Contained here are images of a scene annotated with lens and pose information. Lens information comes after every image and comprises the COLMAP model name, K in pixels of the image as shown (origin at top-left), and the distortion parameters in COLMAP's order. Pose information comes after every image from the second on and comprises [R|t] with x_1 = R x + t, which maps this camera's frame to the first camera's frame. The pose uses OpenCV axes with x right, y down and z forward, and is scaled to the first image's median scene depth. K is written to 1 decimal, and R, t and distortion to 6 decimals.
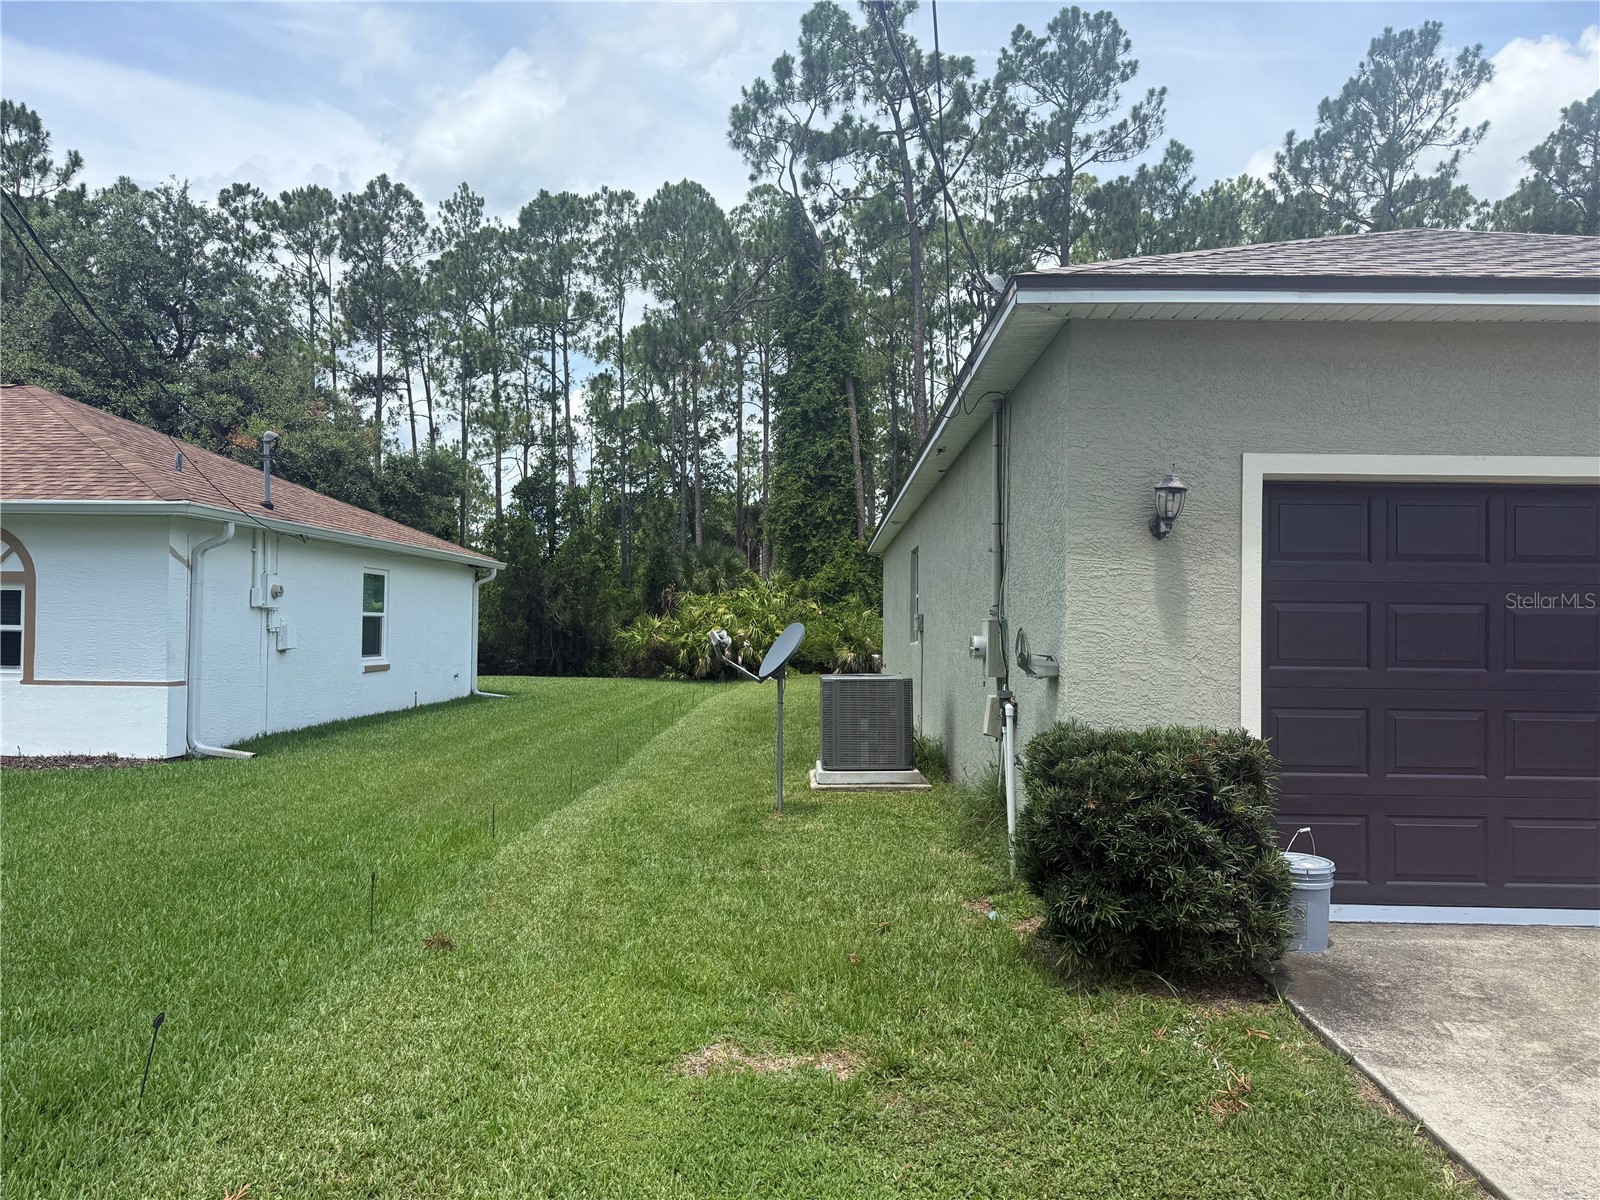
lens RADIAL K [[1122.3, 0, 800.0], [0, 1122.3, 600.0], [0, 0, 1]] dist [0.033956, -0.043277]
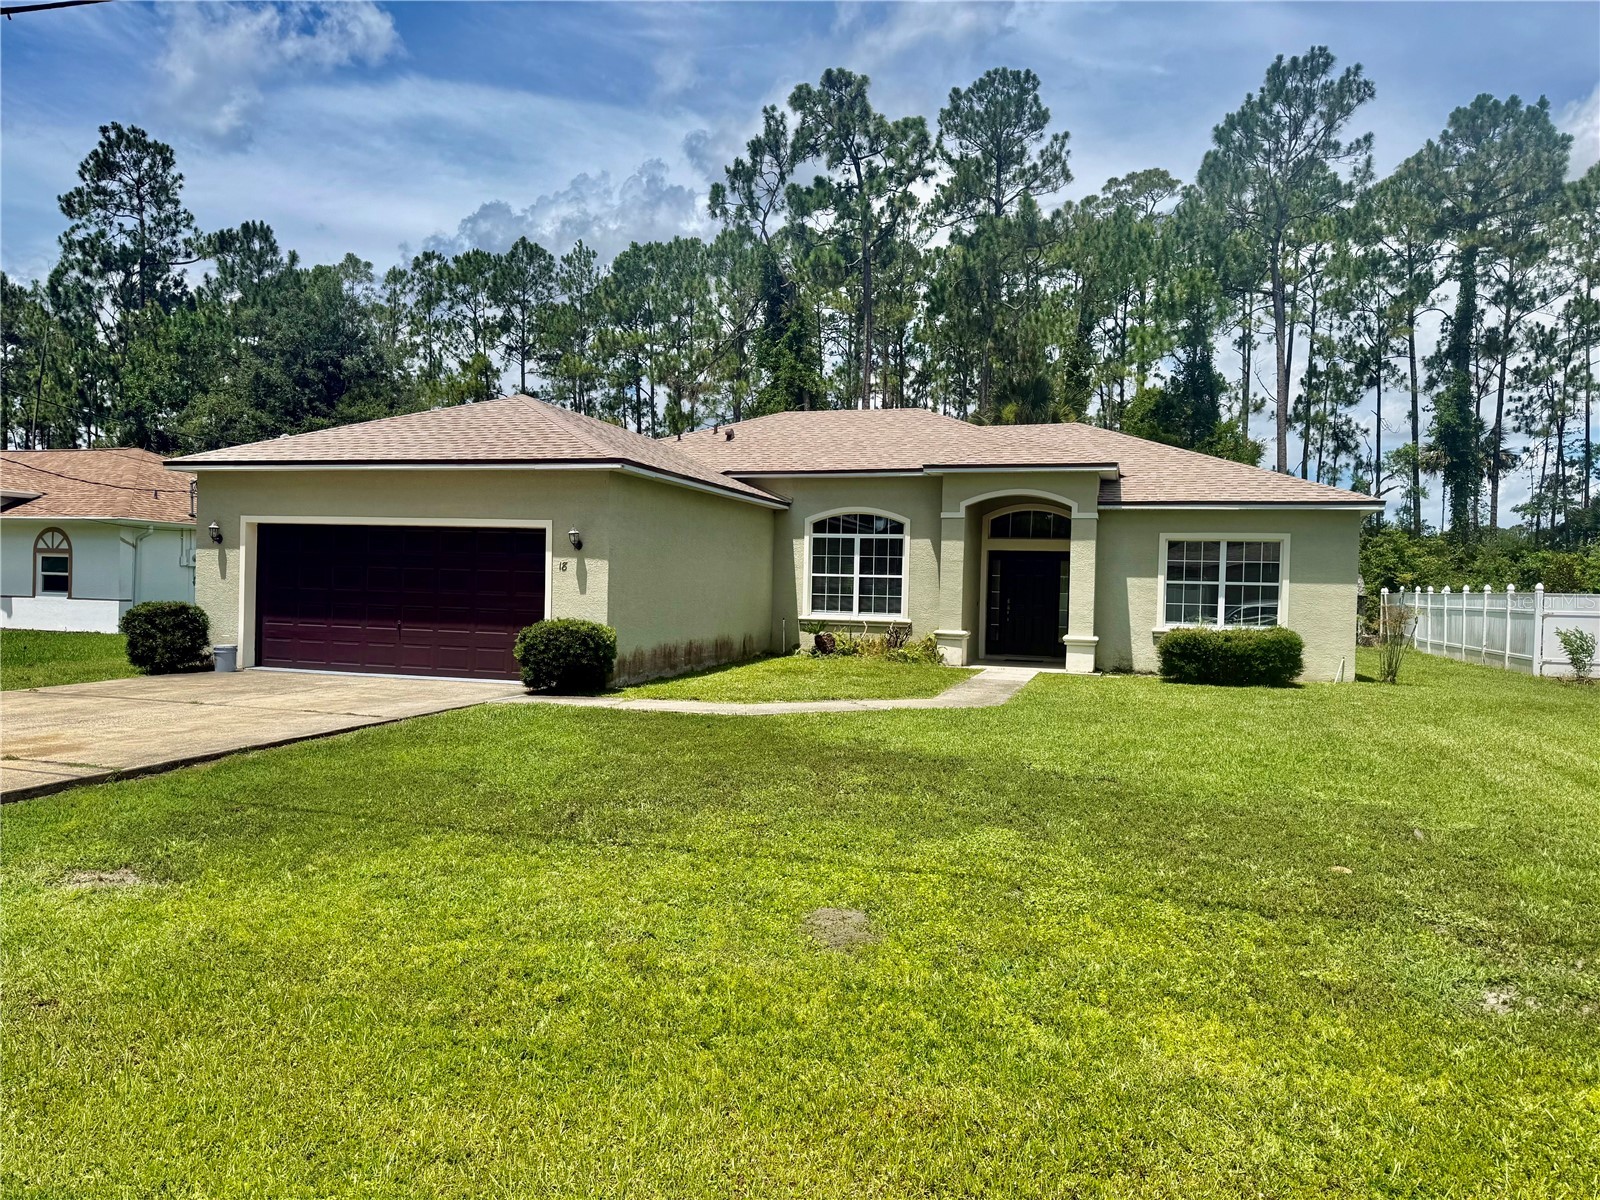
lens RADIAL K [[1122.3, 0, 800.0], [0, 1122.3, 600.0], [0, 0, 1]] dist [0.033956, -0.043277]
pose [[0.959865, 0.017206, -0.279934, 0.377483], [-0.008784, 0.999471, 0.031313, -0.001575], [0.280325, -0.027598, 0.959508, -0.209840]]
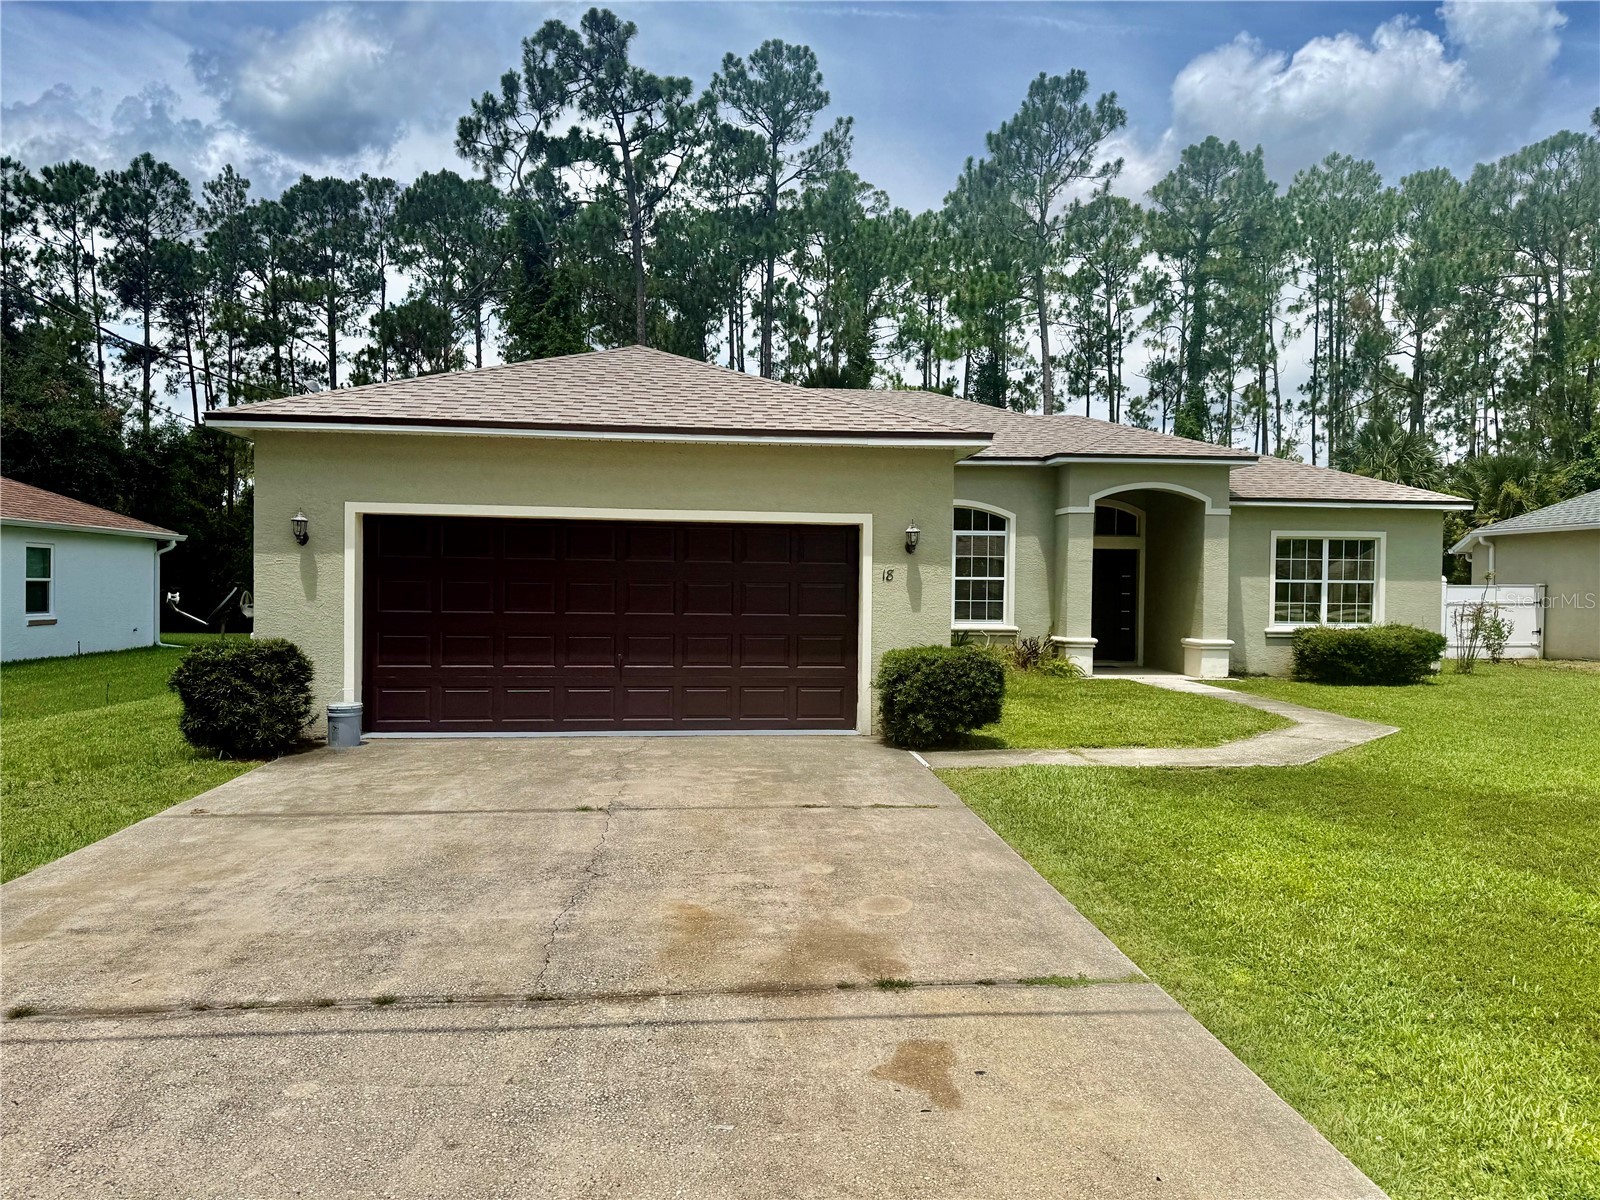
lens RADIAL K [[1132.6, 0, 807.2], [0, 1132.6, 599.5], [0, 0, 1]] dist [0.001632, -0.006734]
pose [[0.992962, -0.002850, 0.118396, 0.134894], [-0.001381, 0.999364, 0.035645, -0.004533], [-0.118423, -0.035557, 0.992326, -0.149384]]
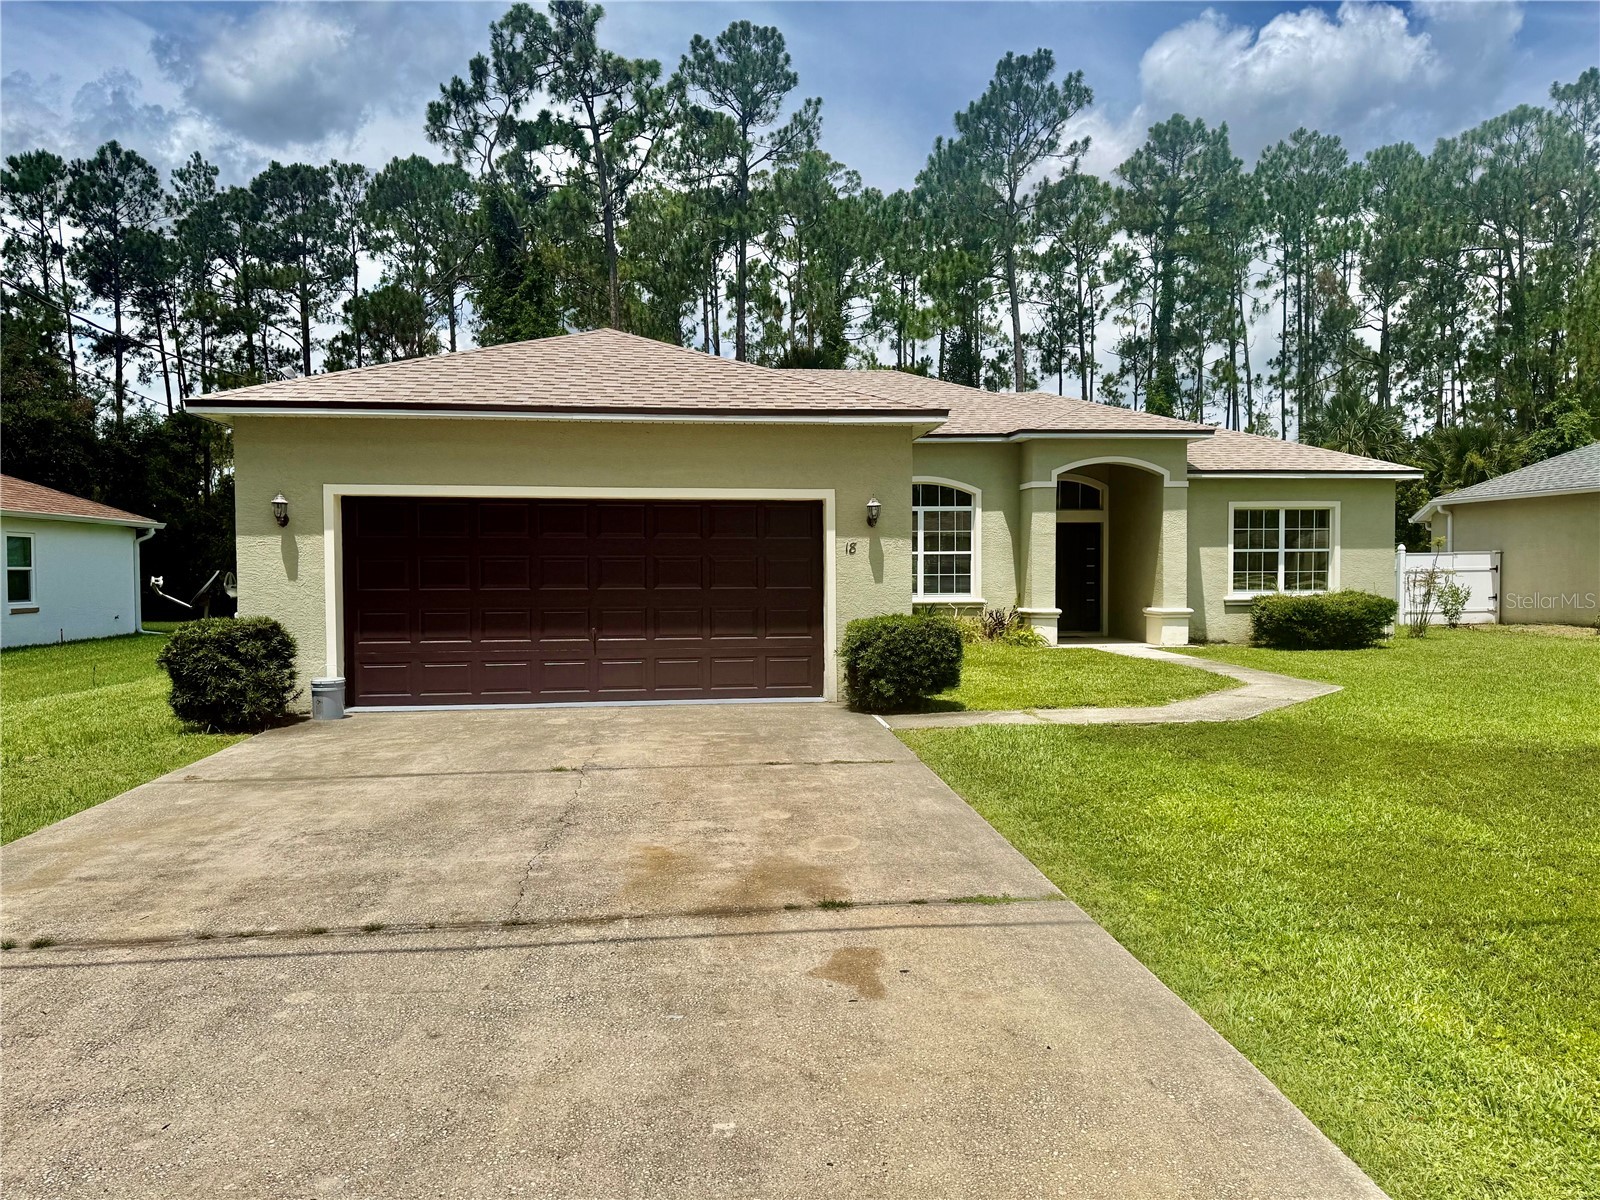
lens RADIAL K [[1130.4, 0, 805.8], [0, 1130.4, 599.3], [0, 0, 1]] dist [0.001081, -0.004823]
pose [[0.990799, -0.020927, 0.133712, 0.137455], [0.014082, 0.998552, 0.051928, -0.002524], [-0.134605, -0.049567, 0.989659, -0.160638]]
